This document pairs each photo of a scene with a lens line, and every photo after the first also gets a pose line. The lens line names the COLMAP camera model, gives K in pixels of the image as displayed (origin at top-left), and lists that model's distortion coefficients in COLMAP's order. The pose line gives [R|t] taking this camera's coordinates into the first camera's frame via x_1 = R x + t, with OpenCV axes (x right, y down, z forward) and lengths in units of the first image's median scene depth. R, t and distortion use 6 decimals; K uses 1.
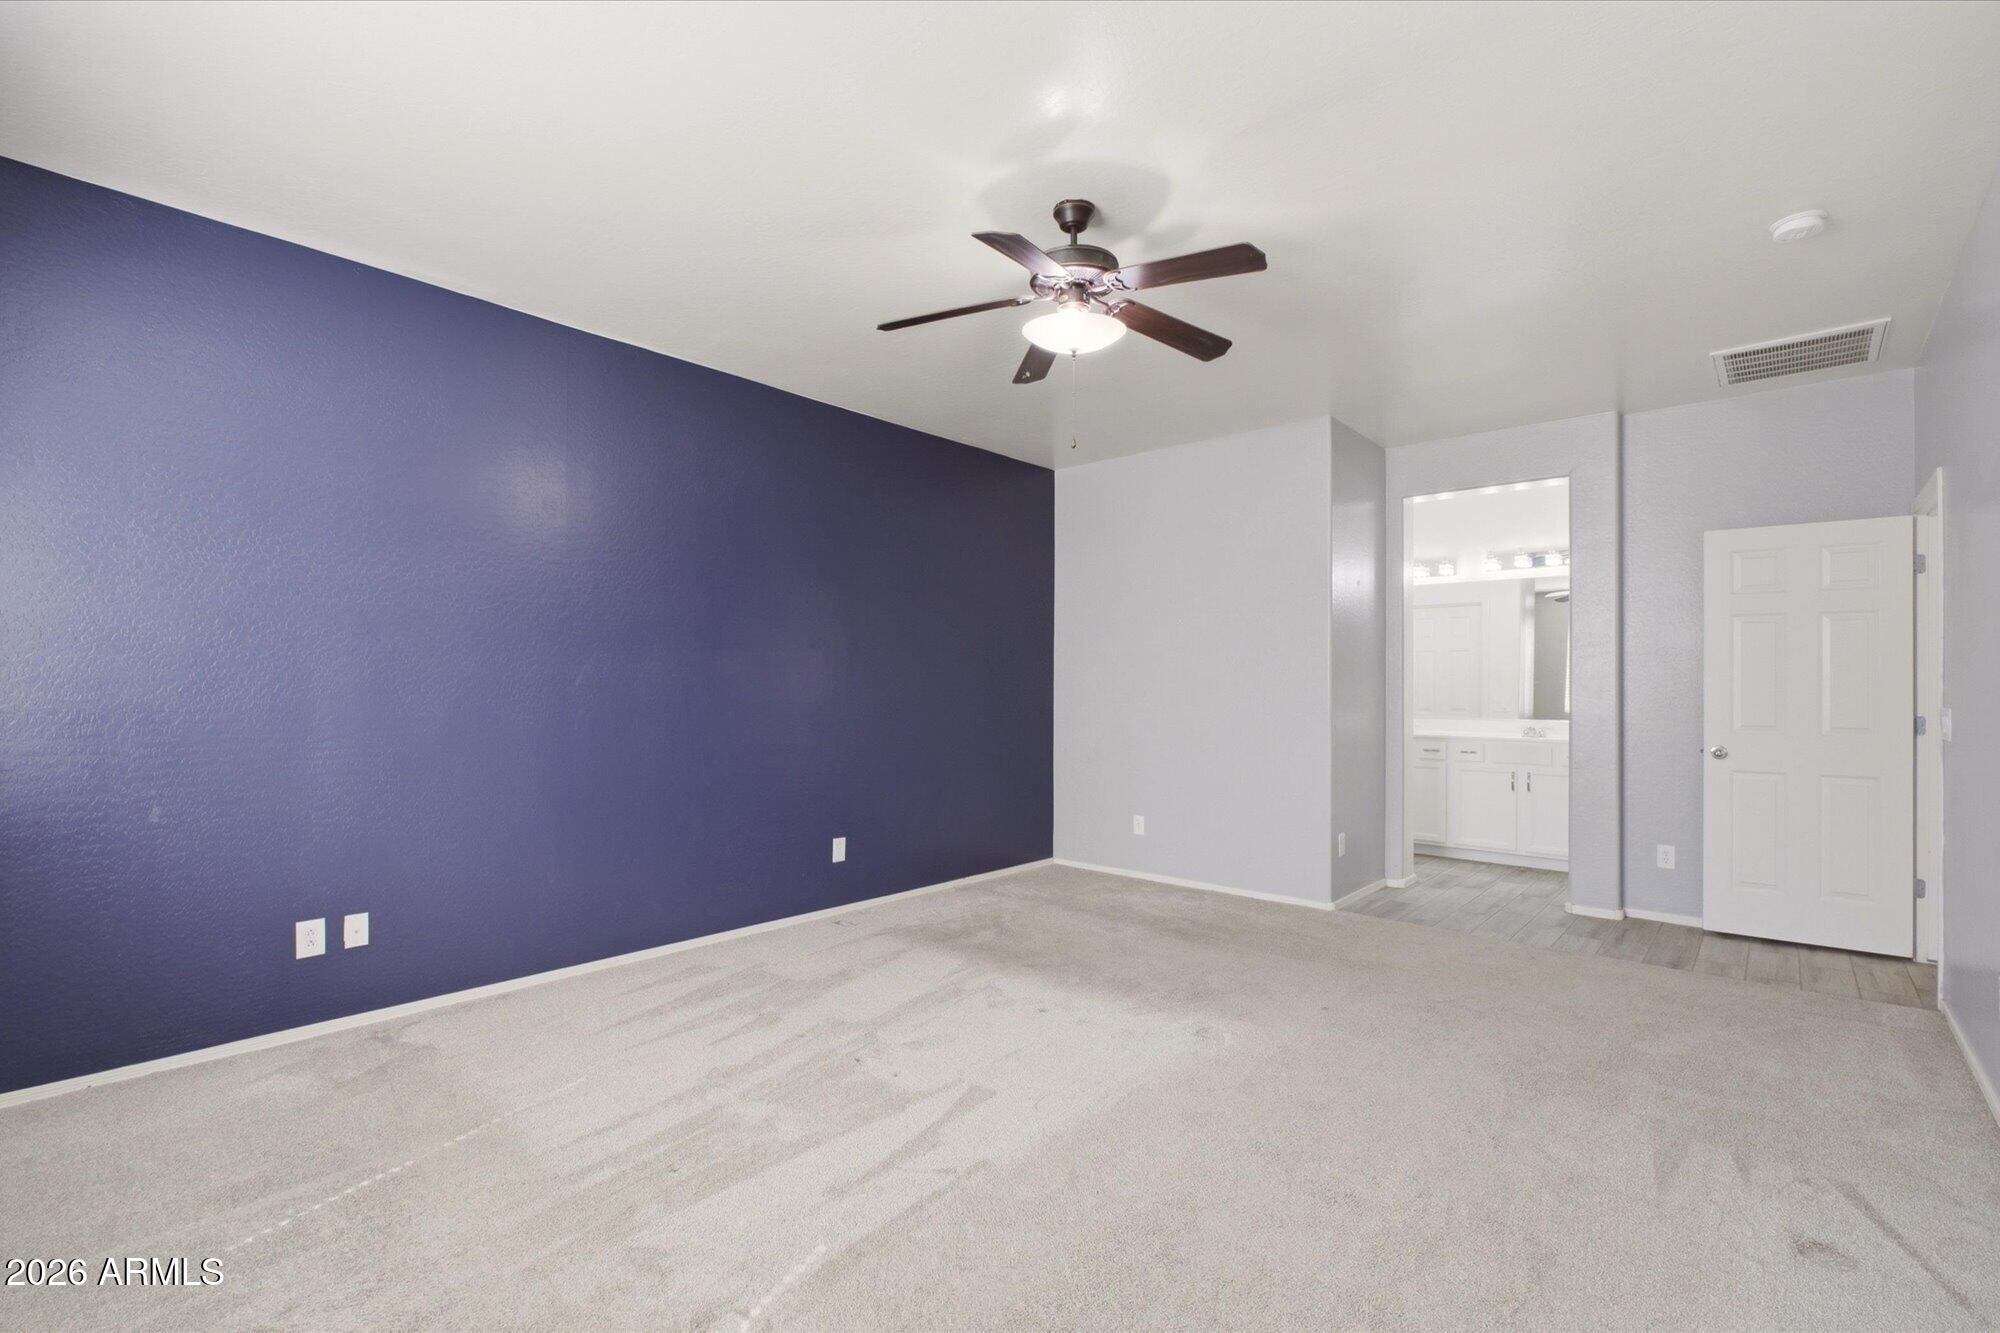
lens RADIAL K [[882.0, 0, 1002.2], [0, 882.0, 684.1], [0, 0, 1]] dist [-0.026095, 0.000245]
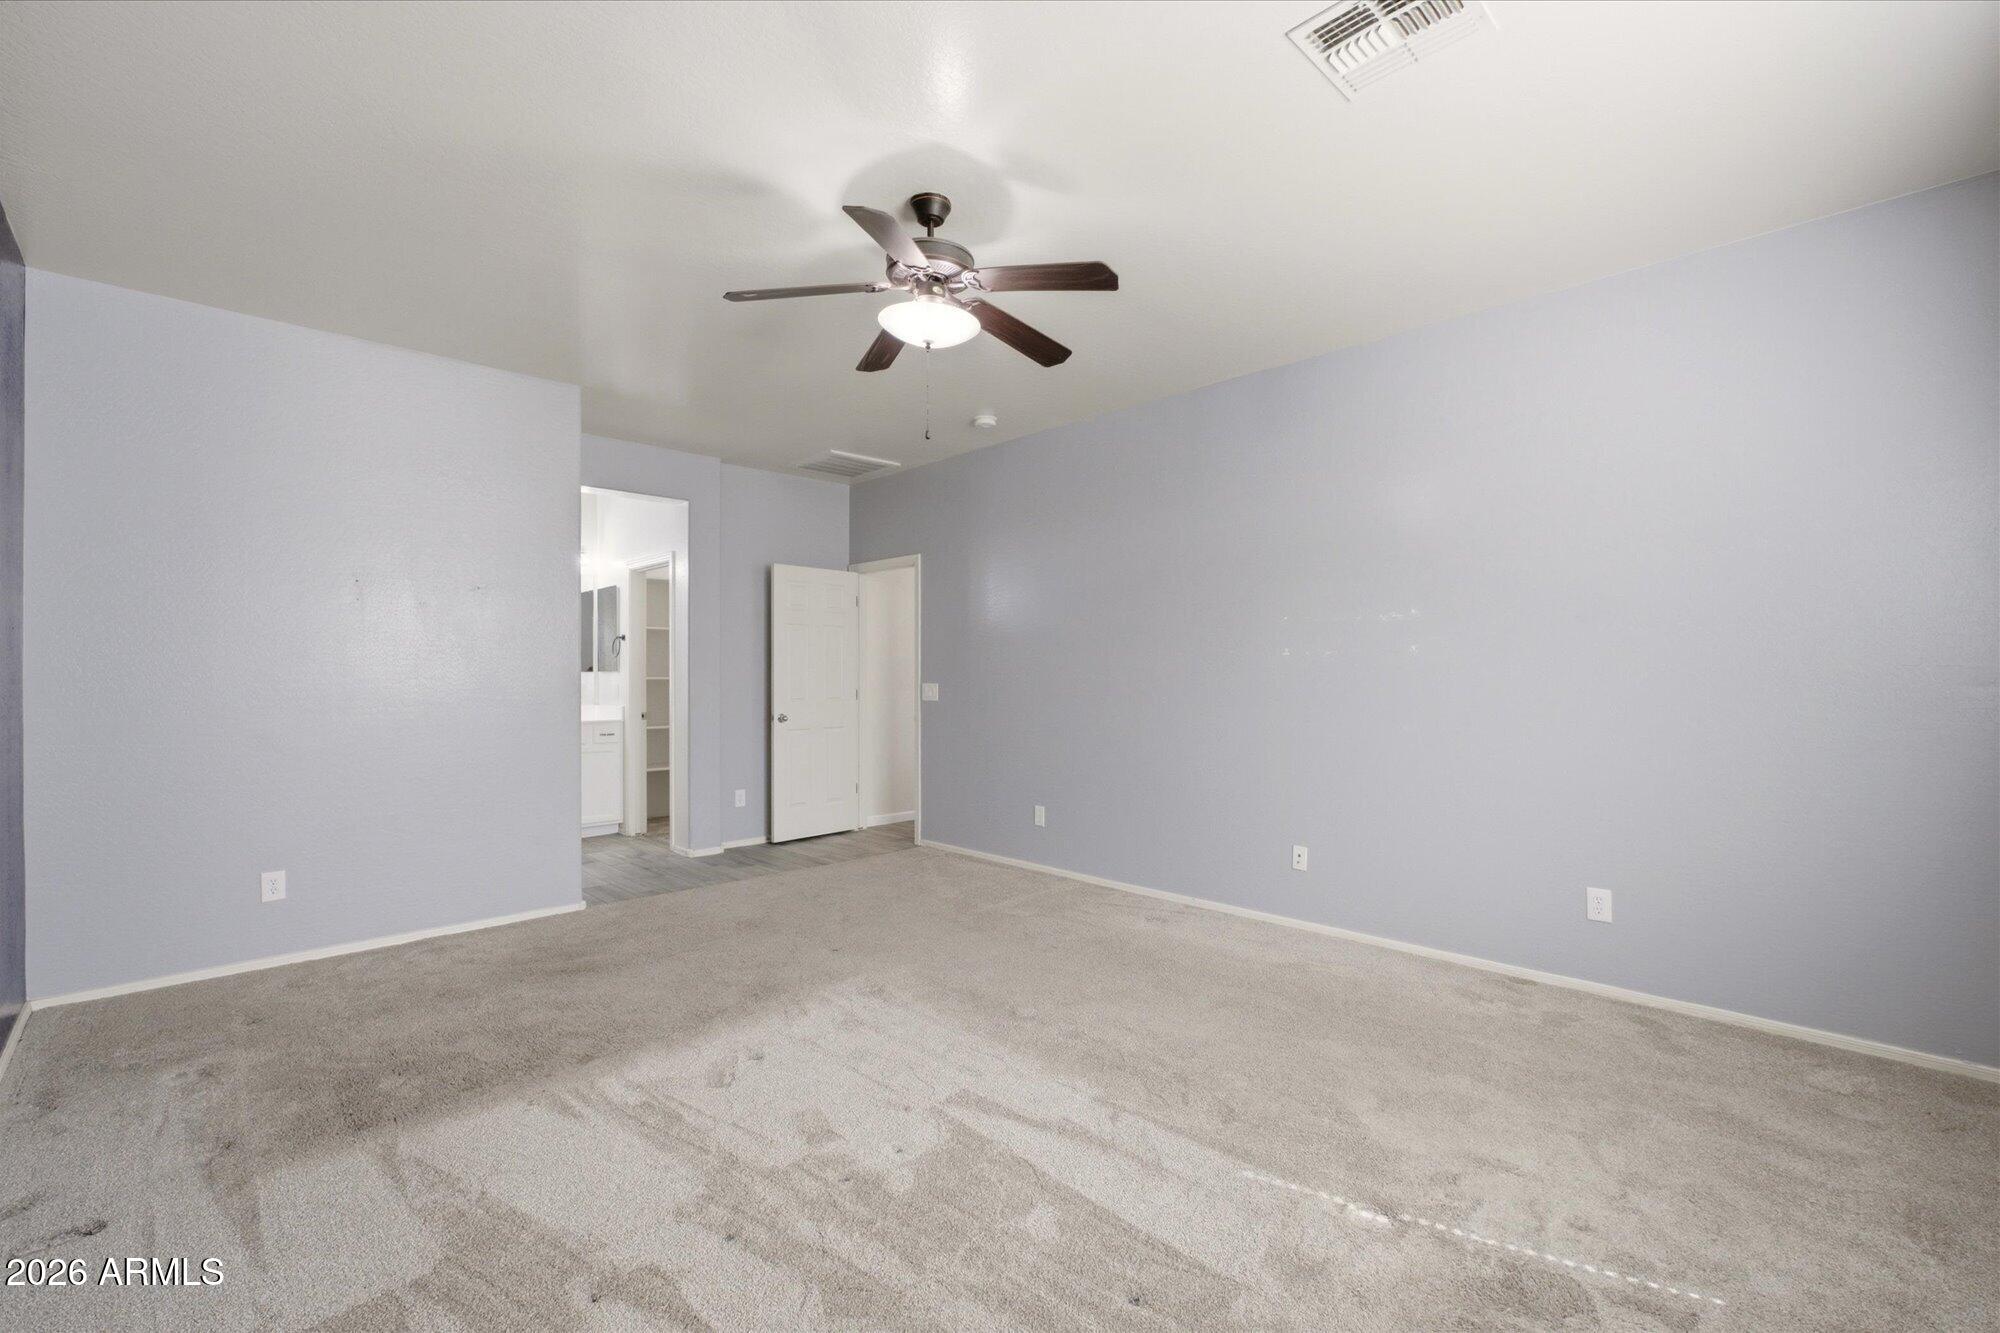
lens RADIAL K [[856.8, 0, 1000.0], [0, 856.8, 666.5], [0, 0, 1]] dist [-0.022577, -0.000327]
pose [[0.064477, 0.001114, 0.997919, -0.719030], [0.002782, 0.999995, -0.001296, -0.004014], [-0.997915, 0.002860, 0.064474, 0.677956]]
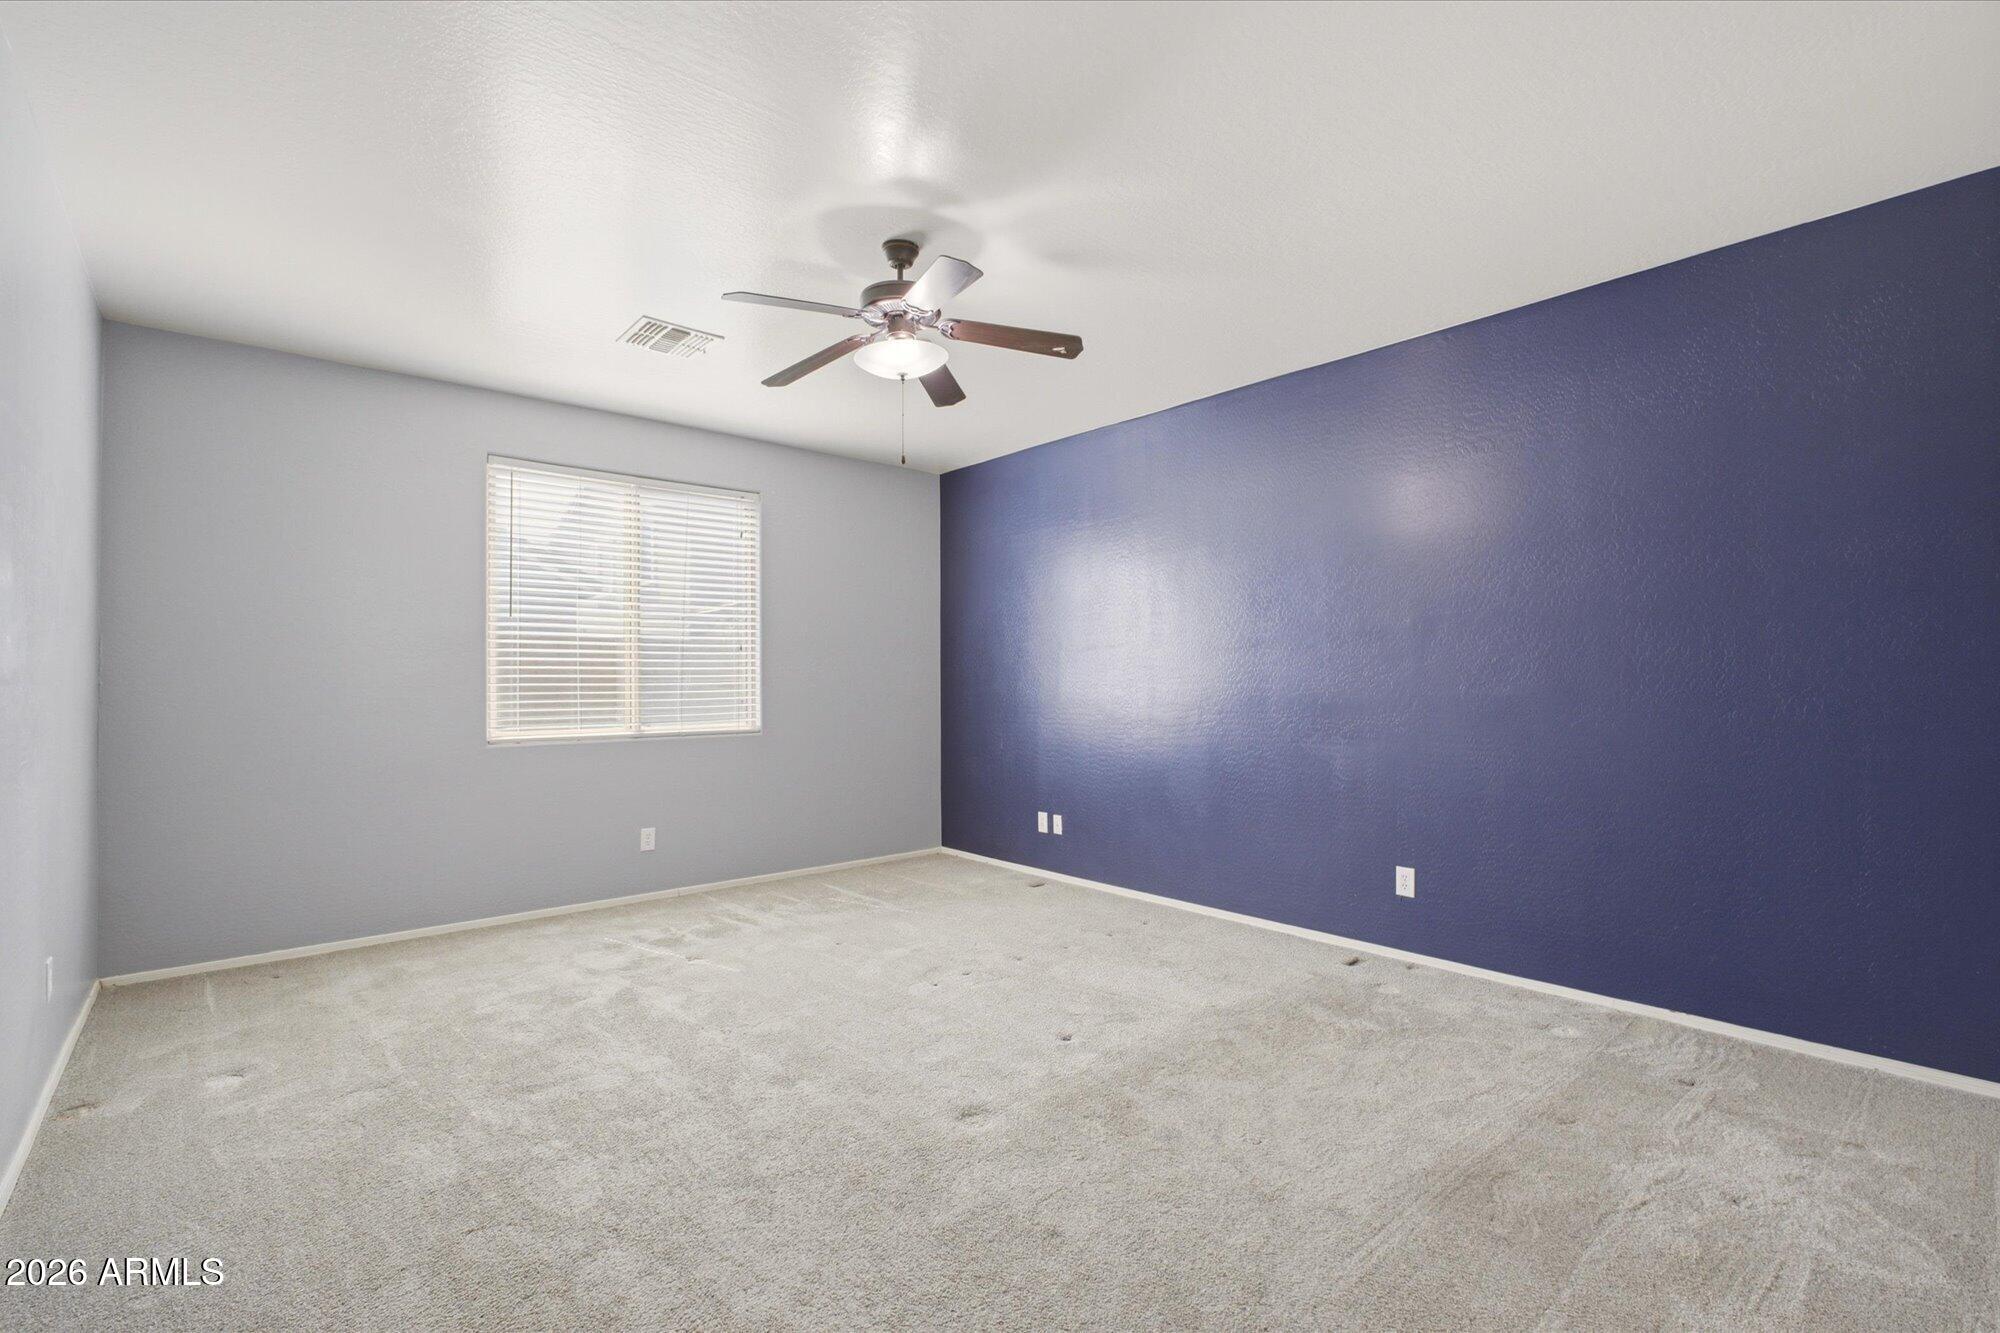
lens RADIAL K [[841.5, 0, 1011.1], [0, 841.5, 667.3], [0, 0, 1]] dist [-0.039406, 0.000081]
pose [[-0.102785, -0.024092, -0.994412, 0.866978], [0.003078, 0.999694, -0.024538, 0.007817], [0.994699, -0.005583, -0.102680, 0.983640]]
